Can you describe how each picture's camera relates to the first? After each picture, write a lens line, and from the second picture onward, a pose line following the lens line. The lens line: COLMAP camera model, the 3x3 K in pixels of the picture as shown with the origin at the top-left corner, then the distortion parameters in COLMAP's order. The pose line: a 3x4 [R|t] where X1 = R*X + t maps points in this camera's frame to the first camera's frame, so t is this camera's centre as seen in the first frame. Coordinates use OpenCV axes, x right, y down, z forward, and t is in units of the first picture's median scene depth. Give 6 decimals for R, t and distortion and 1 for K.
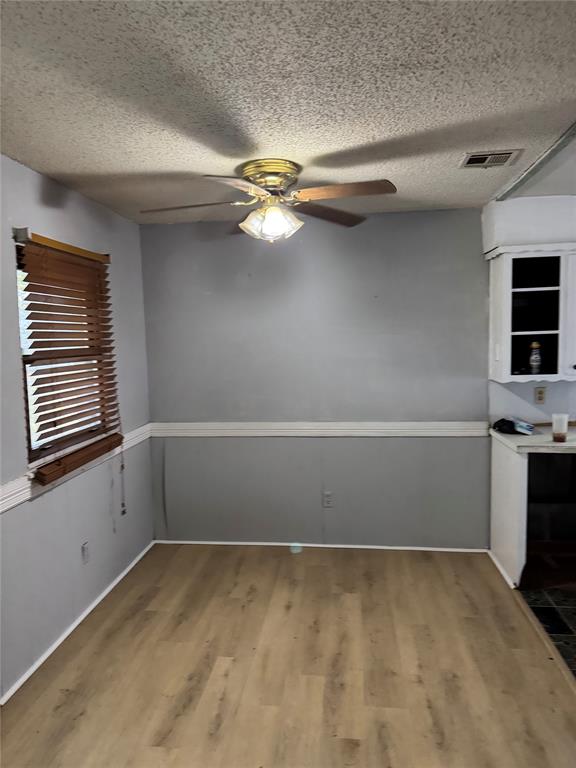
lens RADIAL K [[535.6, 0, 289.0], [0, 535.6, 382.4], [0, 0, 1]] dist [0.002401, -0.009814]
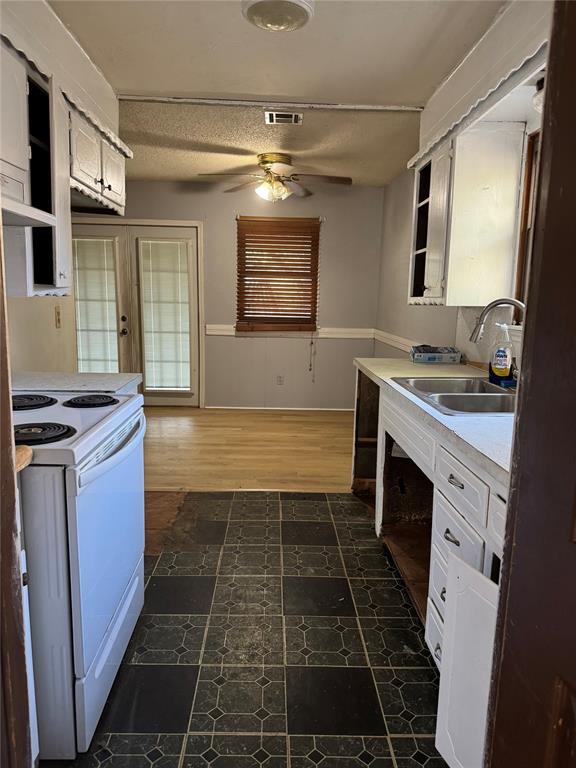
lens RADIAL K [[535.6, 0, 288.0], [0, 535.6, 384.1], [0, 0, 1]] dist [0.002401, -0.009814]
pose [[0.137832, 0.173925, -0.975065, 1.636432], [-0.116275, 0.980495, 0.158457, 0.030265], [0.983607, 0.091536, 0.155366, 0.802758]]
